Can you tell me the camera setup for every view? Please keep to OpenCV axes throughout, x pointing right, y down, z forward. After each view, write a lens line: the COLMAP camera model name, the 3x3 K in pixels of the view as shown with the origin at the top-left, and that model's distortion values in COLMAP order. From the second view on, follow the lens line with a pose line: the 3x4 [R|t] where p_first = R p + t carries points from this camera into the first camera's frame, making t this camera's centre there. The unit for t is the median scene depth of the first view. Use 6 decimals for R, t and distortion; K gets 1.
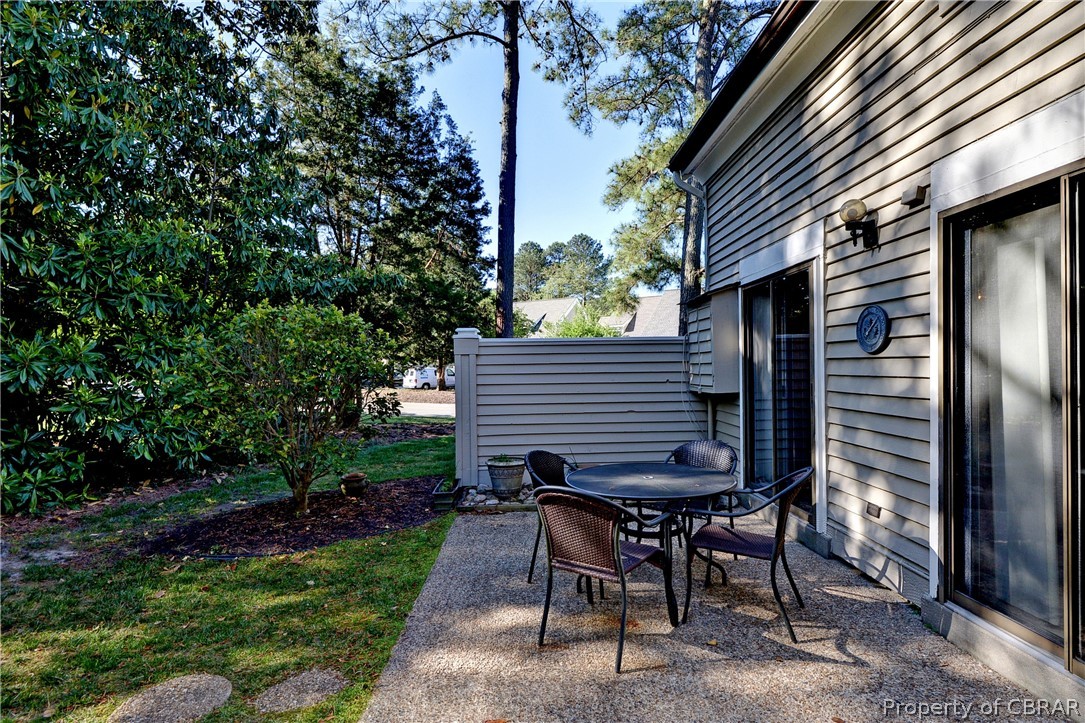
lens RADIAL K [[539.8, 0, 542.5], [0, 539.8, 361.5], [0, 0, 1]] dist [0.000729, 0.000134]
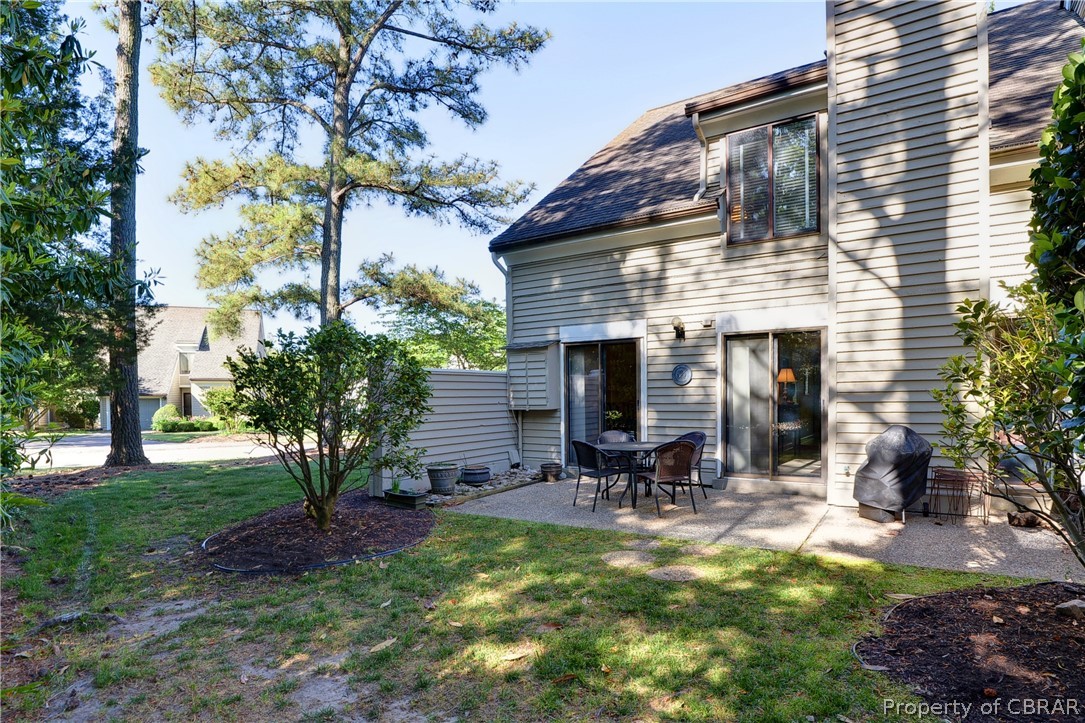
lens RADIAL K [[597.6, 0, 542.8], [0, 597.6, 388.0], [0, 0, 1]] dist [-0.000602, -0.000139]
pose [[0.583425, 0.010785, 0.812096, -1.182657], [-0.001493, 0.999924, -0.012206, 0.019194], [-0.812166, 0.005908, 0.583397, -0.002369]]
